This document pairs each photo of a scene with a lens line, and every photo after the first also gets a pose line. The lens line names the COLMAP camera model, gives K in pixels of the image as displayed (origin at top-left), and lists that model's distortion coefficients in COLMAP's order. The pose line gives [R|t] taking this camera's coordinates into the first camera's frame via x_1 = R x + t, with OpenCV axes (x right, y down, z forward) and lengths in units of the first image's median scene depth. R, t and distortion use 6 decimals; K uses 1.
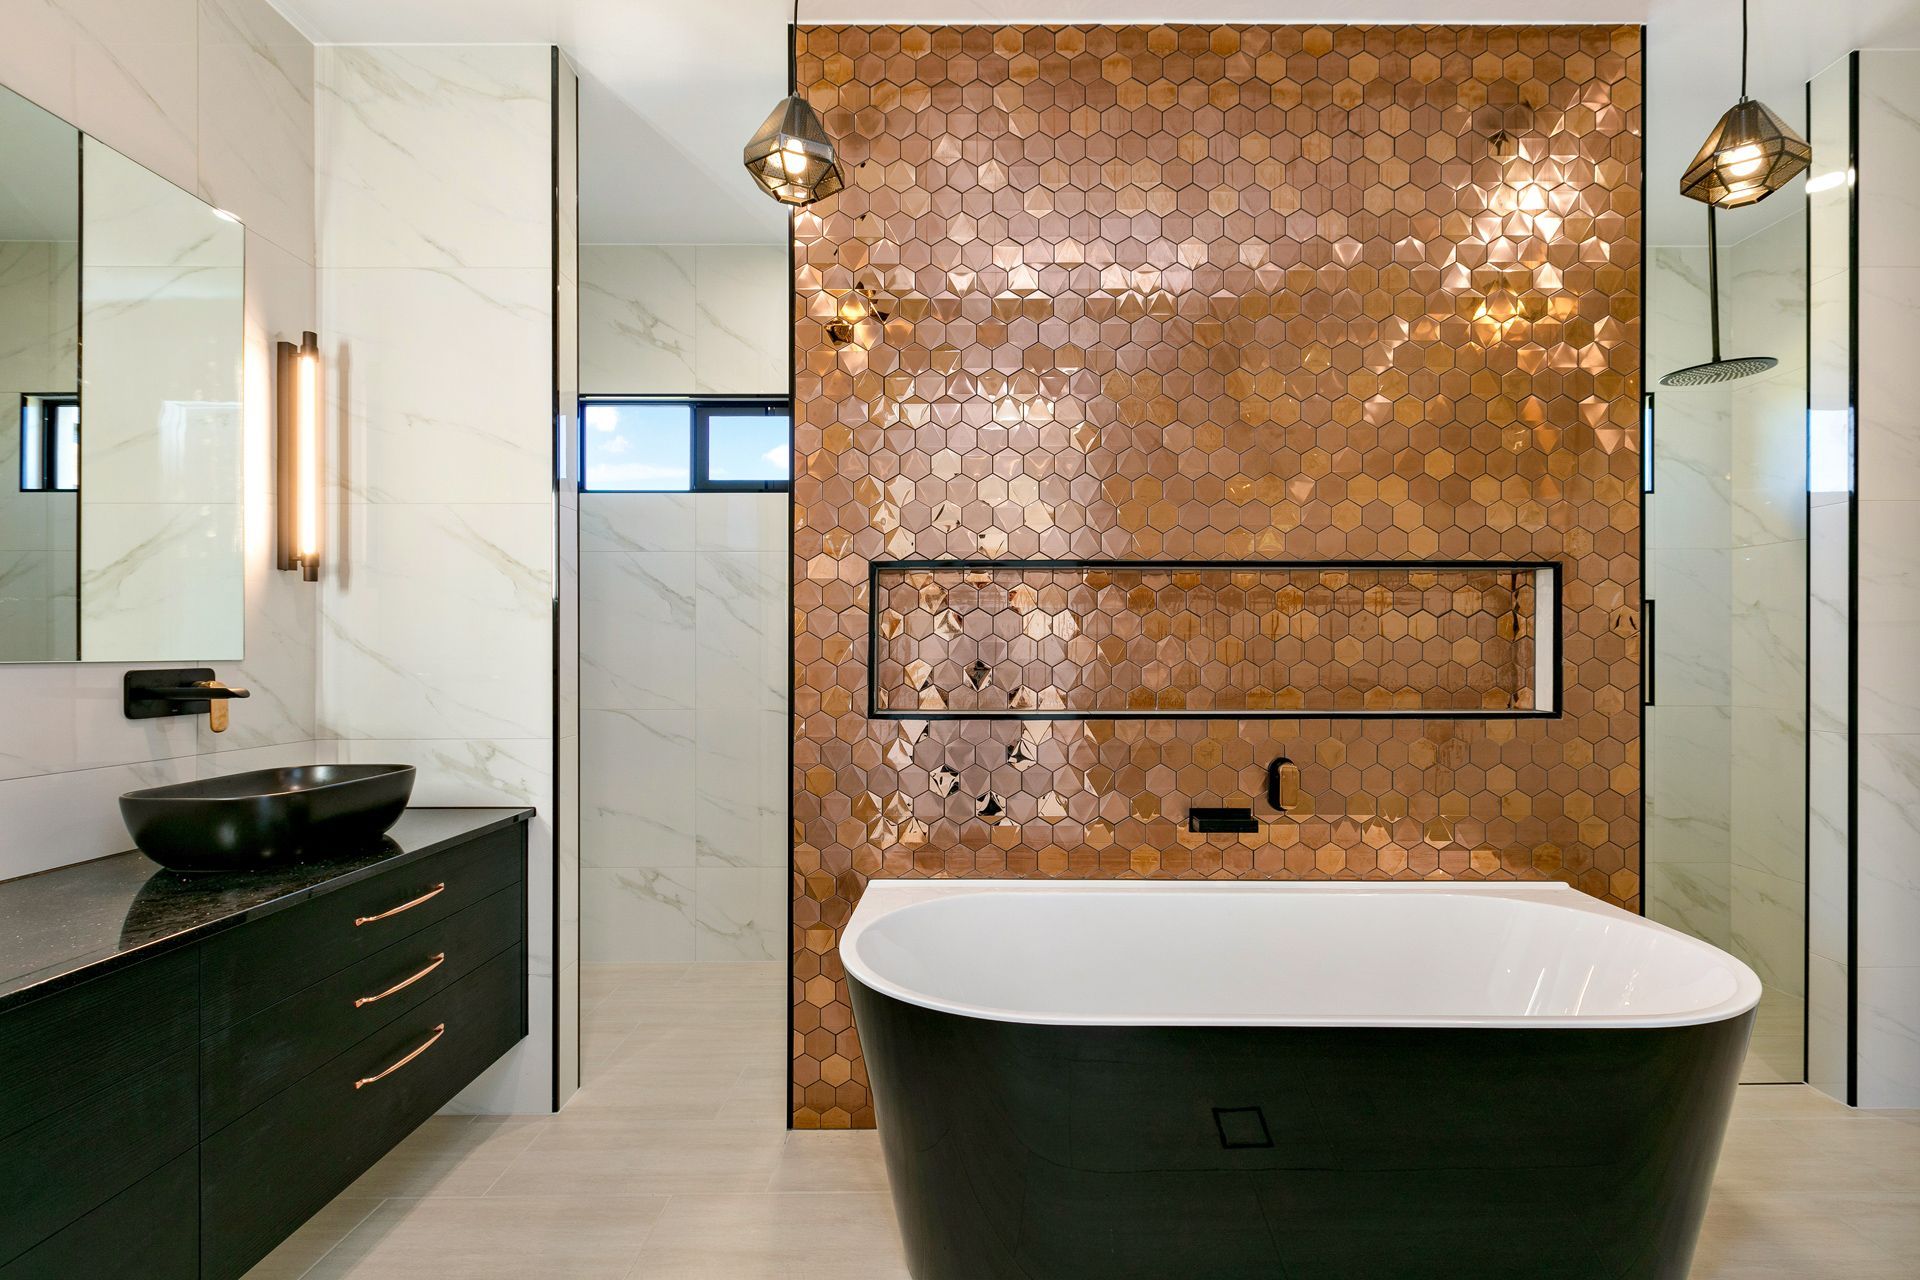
lens RADIAL K [[870.2, 0, 964.6], [0, 870.2, 645.2], [0, 0, 1]] dist [0.001326, 0.000088]
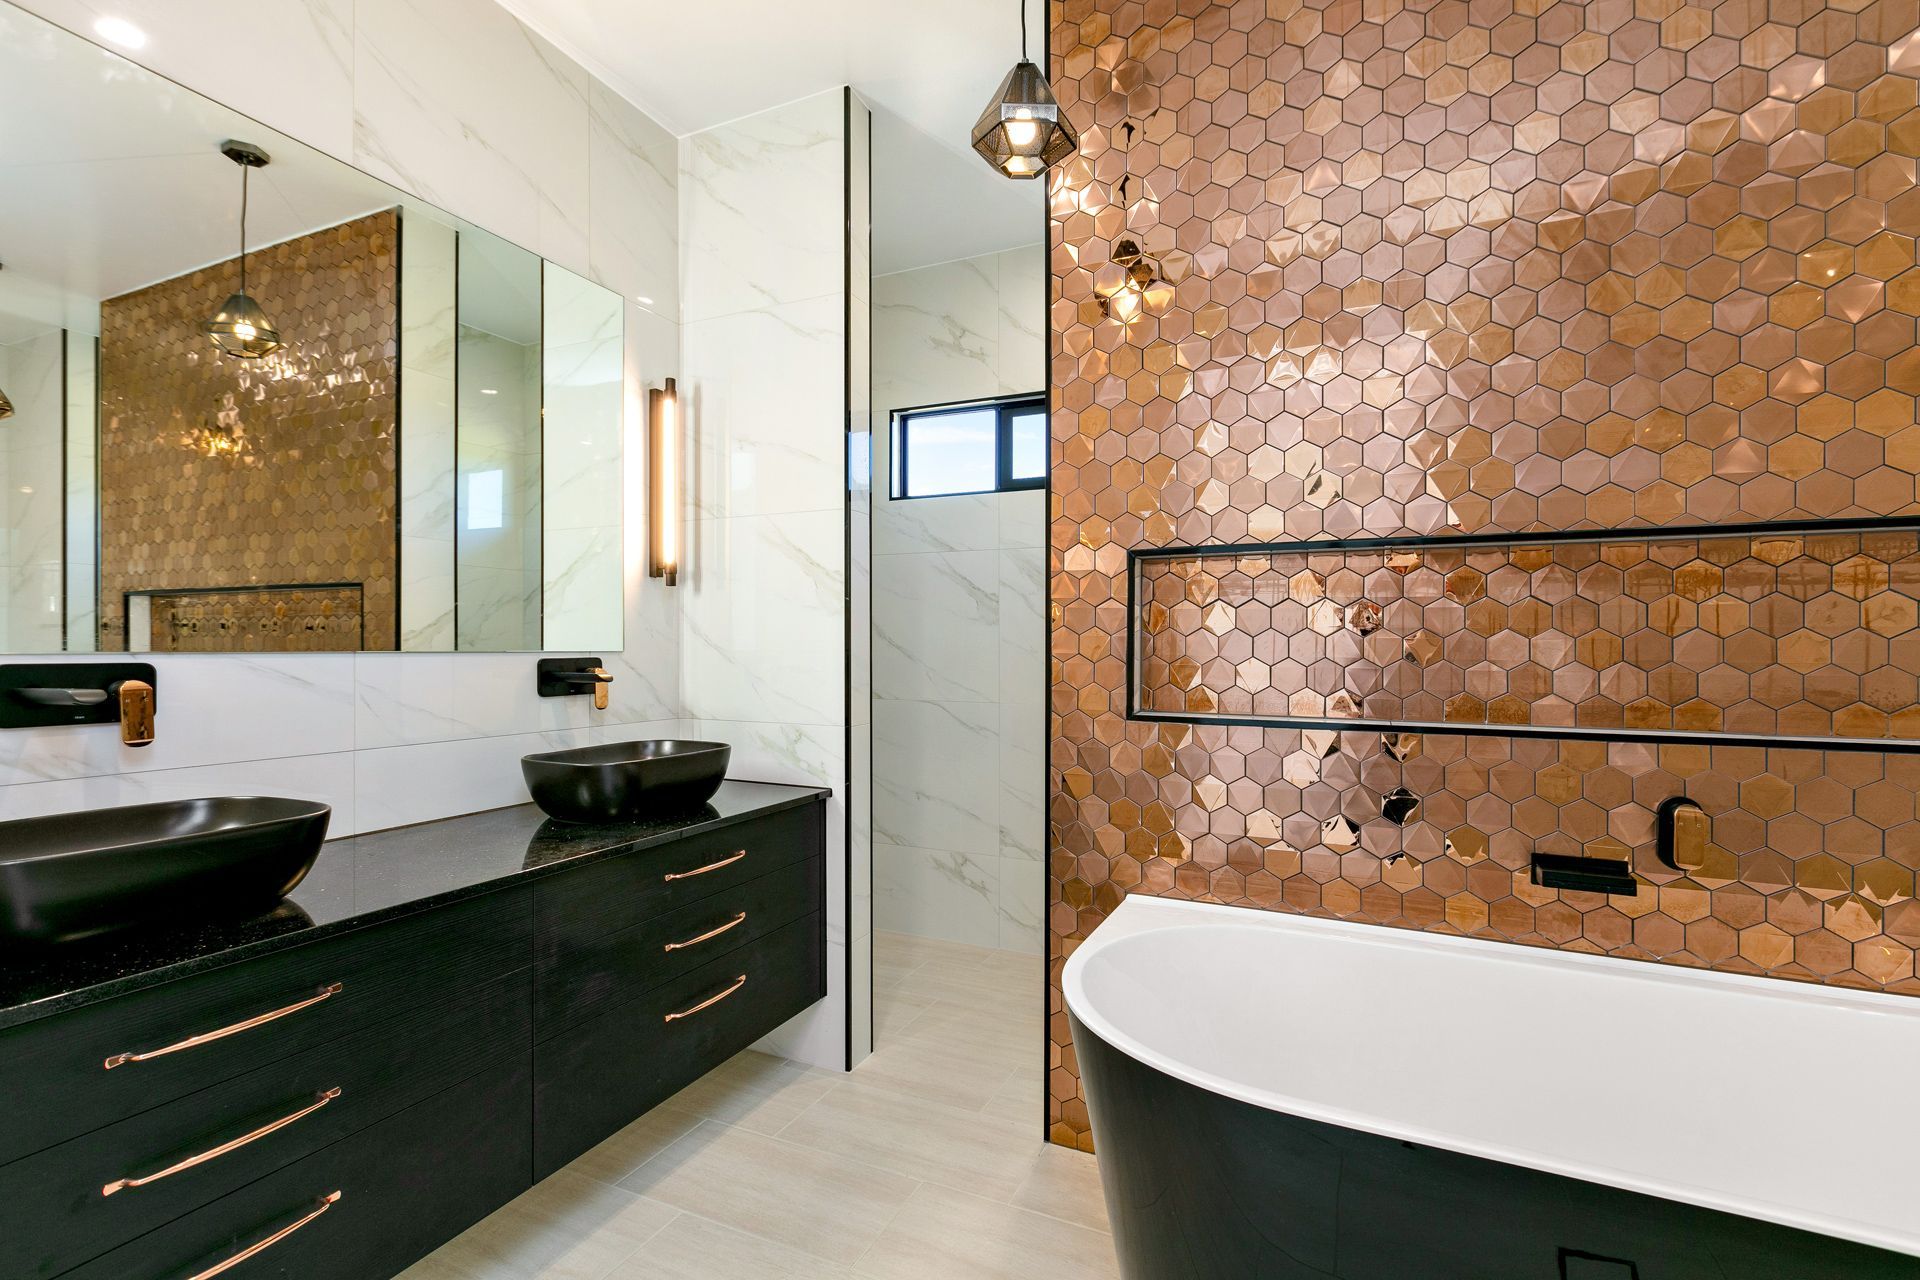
lens RADIAL K [[853.3, 0, 960.0], [0, 853.3, 640.0], [0, 0, 1]] dist [0.000640, -0.000618]
pose [[0.913795, 0.002530, -0.406168, 0.098002], [-0.003254, 0.999994, -0.001092, 0.000931], [0.406163, 0.002319, 0.913798, 0.097797]]
